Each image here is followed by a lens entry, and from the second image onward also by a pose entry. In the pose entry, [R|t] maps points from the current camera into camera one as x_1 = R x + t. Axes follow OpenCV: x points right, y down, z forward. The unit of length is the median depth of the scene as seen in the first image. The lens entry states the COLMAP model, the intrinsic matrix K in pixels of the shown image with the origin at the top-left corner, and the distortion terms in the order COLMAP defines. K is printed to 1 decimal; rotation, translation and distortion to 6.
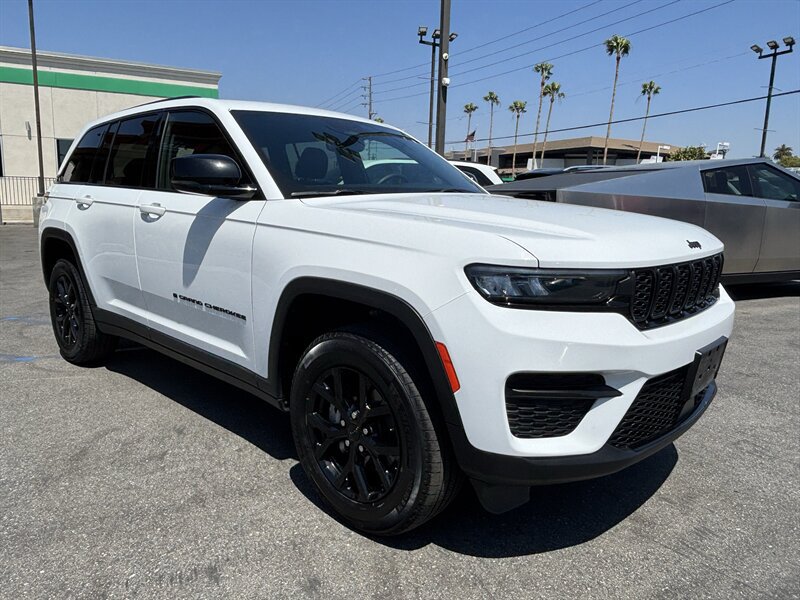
lens RADIAL K [[584.3, 0, 396.0], [0, 584.3, 306.8], [0, 0, 1]] dist [0.007328, -0.015189]
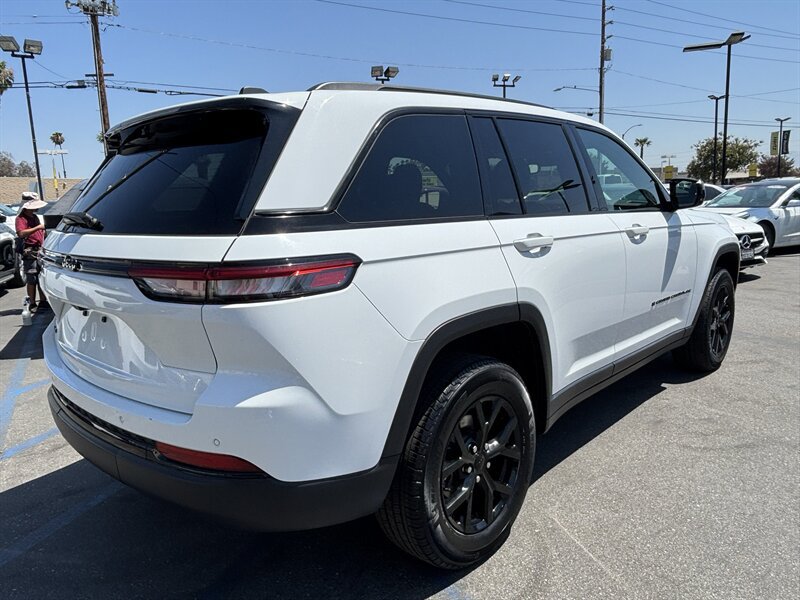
lens RADIAL K [[584.3, 0, 405.0], [0, 584.3, 293.1], [0, 0, 1]] dist [0.007328, -0.015189]
pose [[-0.017321, -0.182540, 0.983046, -1.609579], [0.224049, 0.957482, 0.181741, -0.381252], [-0.974424, 0.223399, 0.024313, 1.580403]]
